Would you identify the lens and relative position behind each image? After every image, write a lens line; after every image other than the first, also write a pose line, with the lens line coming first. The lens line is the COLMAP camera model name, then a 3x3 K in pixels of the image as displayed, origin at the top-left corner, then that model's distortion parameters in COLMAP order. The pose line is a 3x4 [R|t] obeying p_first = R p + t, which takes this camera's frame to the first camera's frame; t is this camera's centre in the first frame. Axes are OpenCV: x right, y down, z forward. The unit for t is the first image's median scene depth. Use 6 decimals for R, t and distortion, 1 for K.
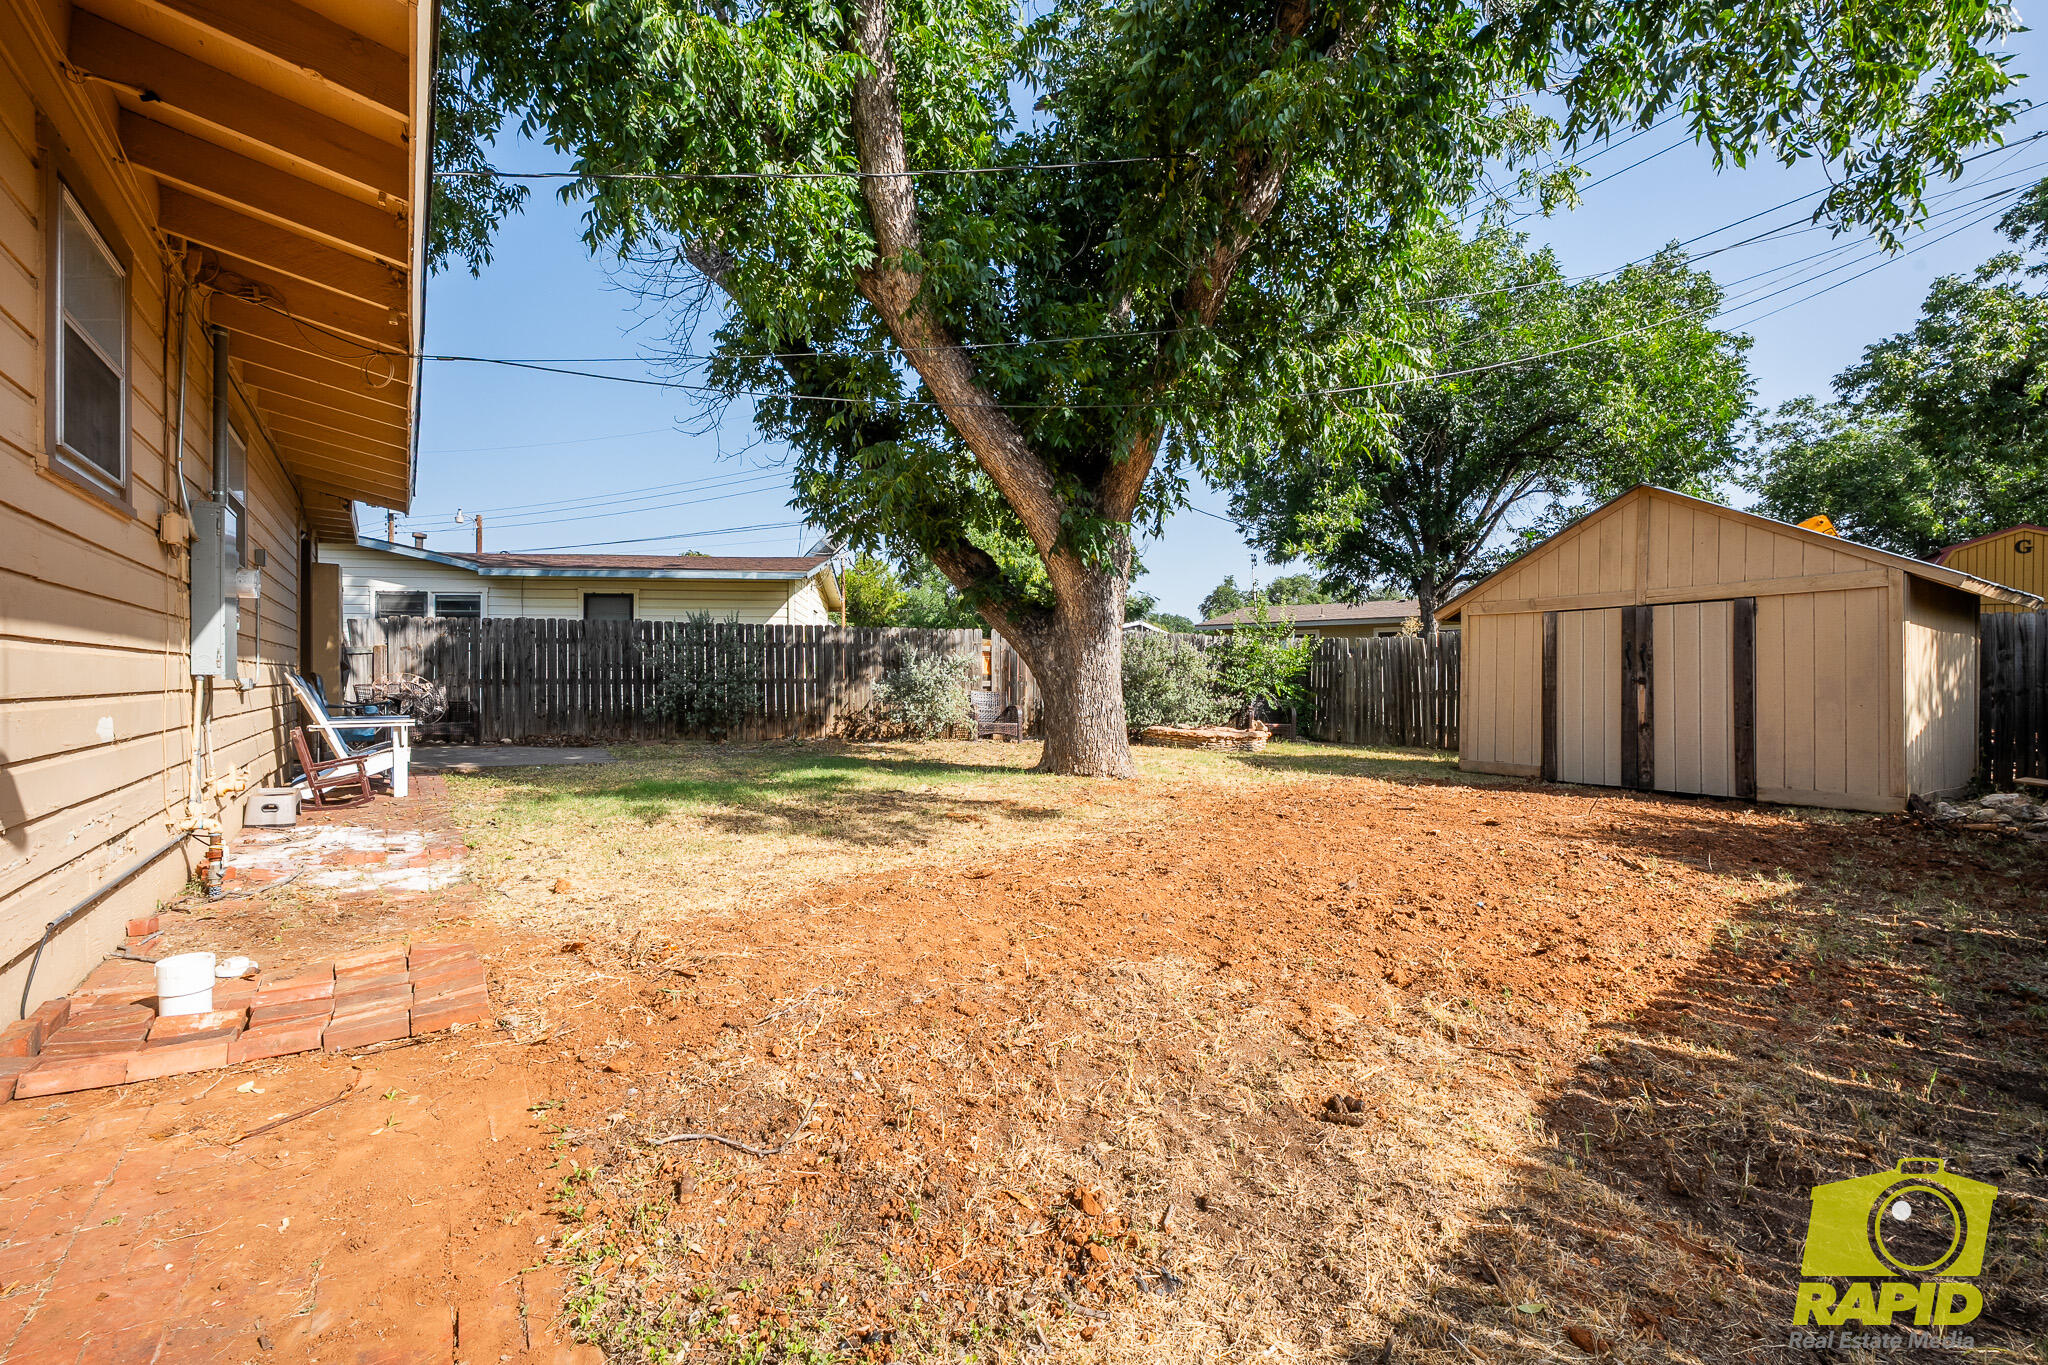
lens RADIAL K [[896.2, 0, 1022.5], [0, 896.2, 681.8], [0, 0, 1]] dist [-0.008474, 0.001318]
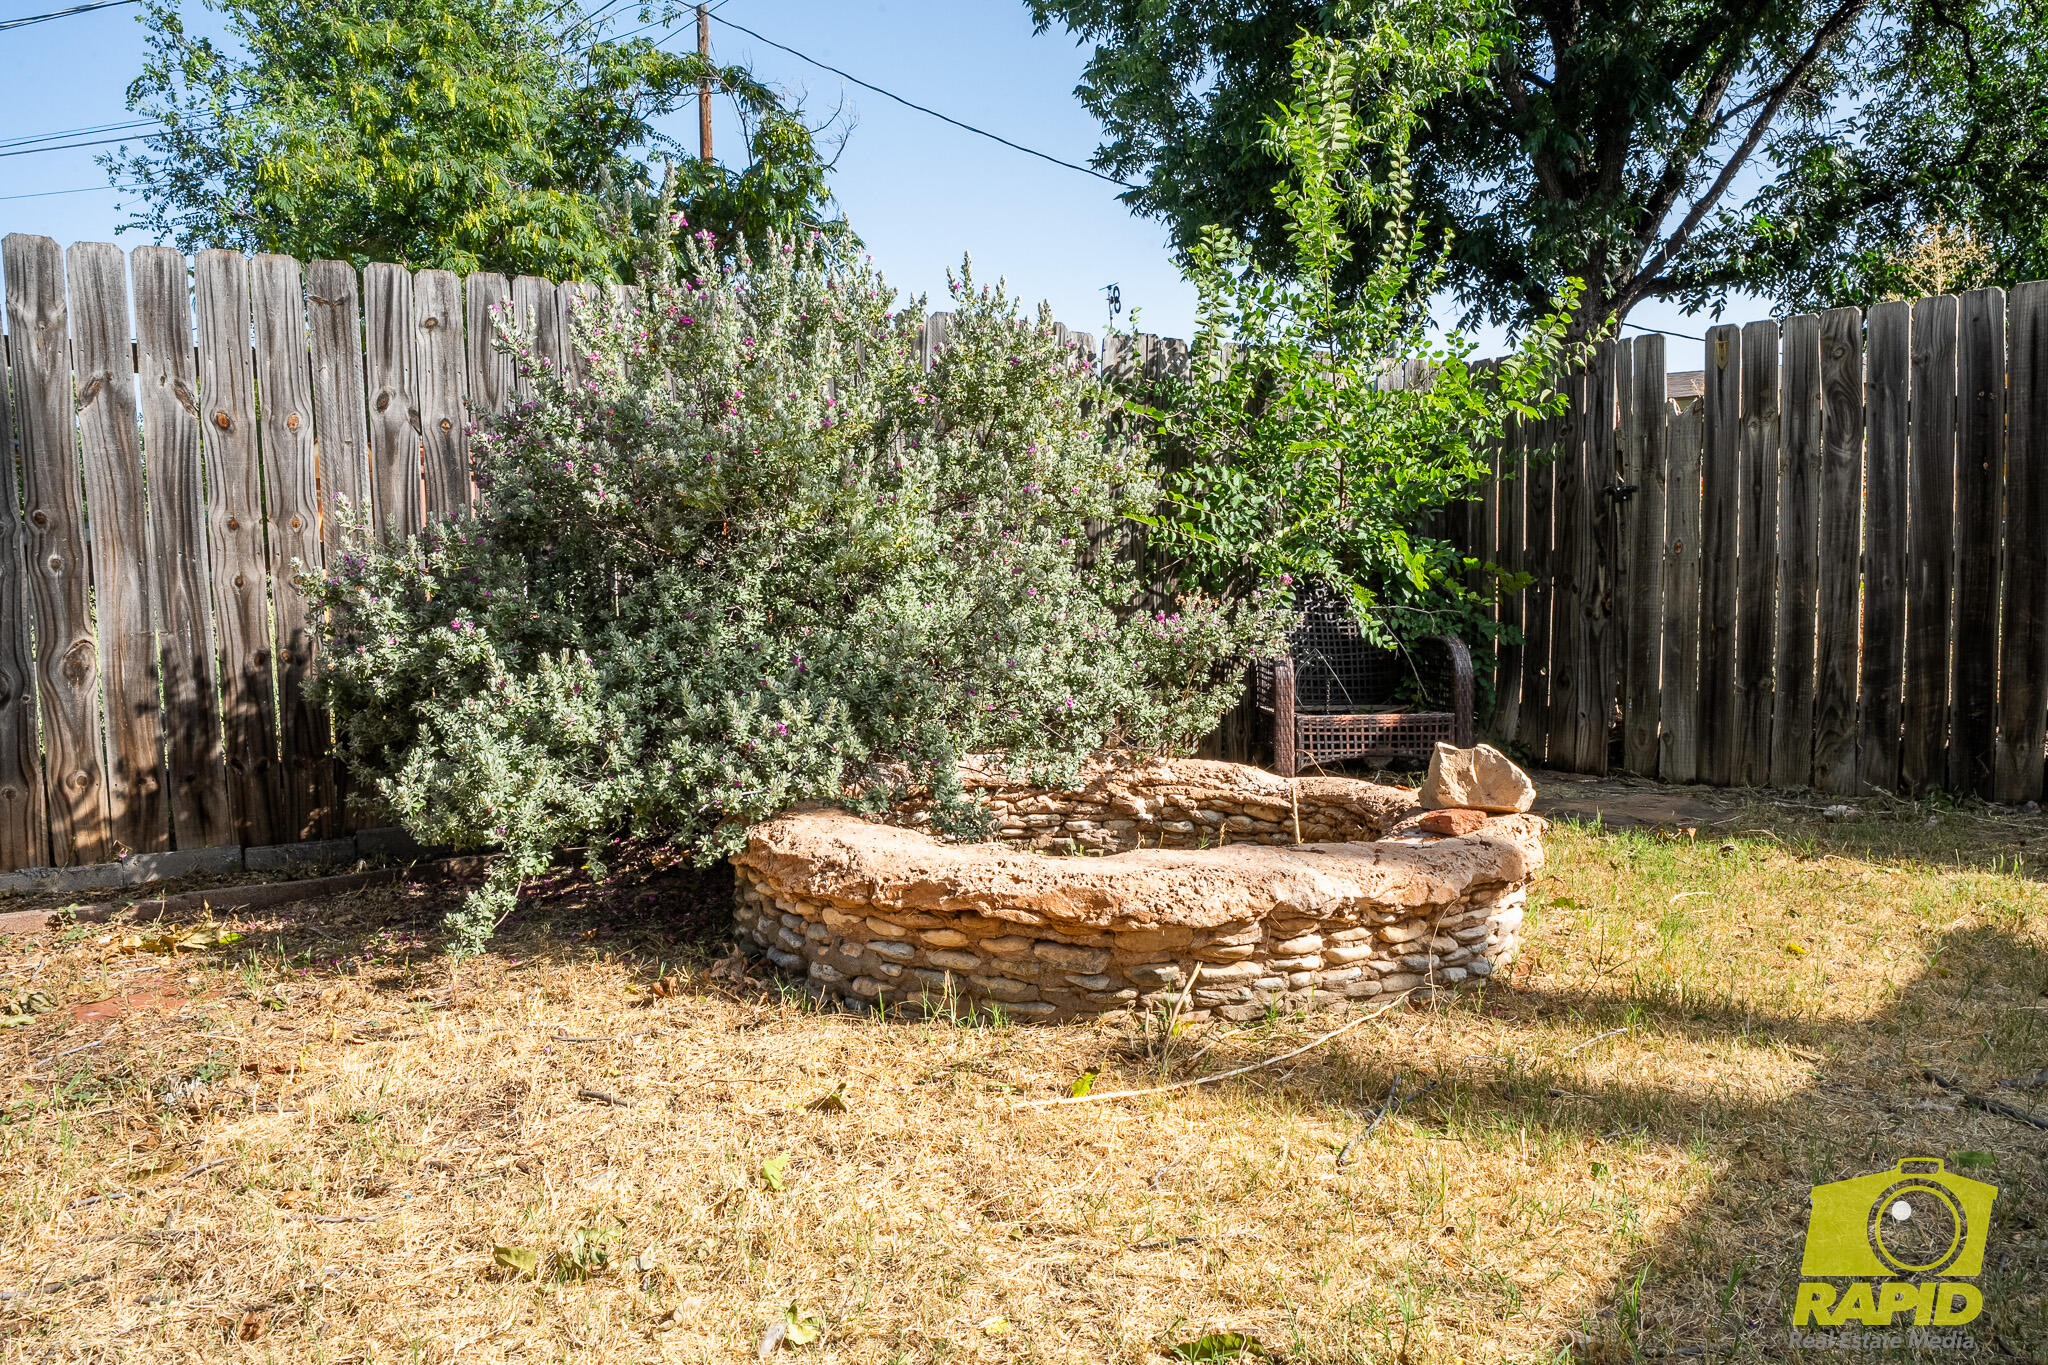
lens RADIAL K [[1413.5, 0, 1023.4], [0, 1413.5, 682.1], [0, 0, 1]] dist [0.003500, 0.000745]
pose [[0.977343, -0.042649, 0.207322, 0.126862], [0.026485, 0.996433, 0.080129, 0.009036], [-0.210000, -0.072823, 0.974986, 0.717661]]
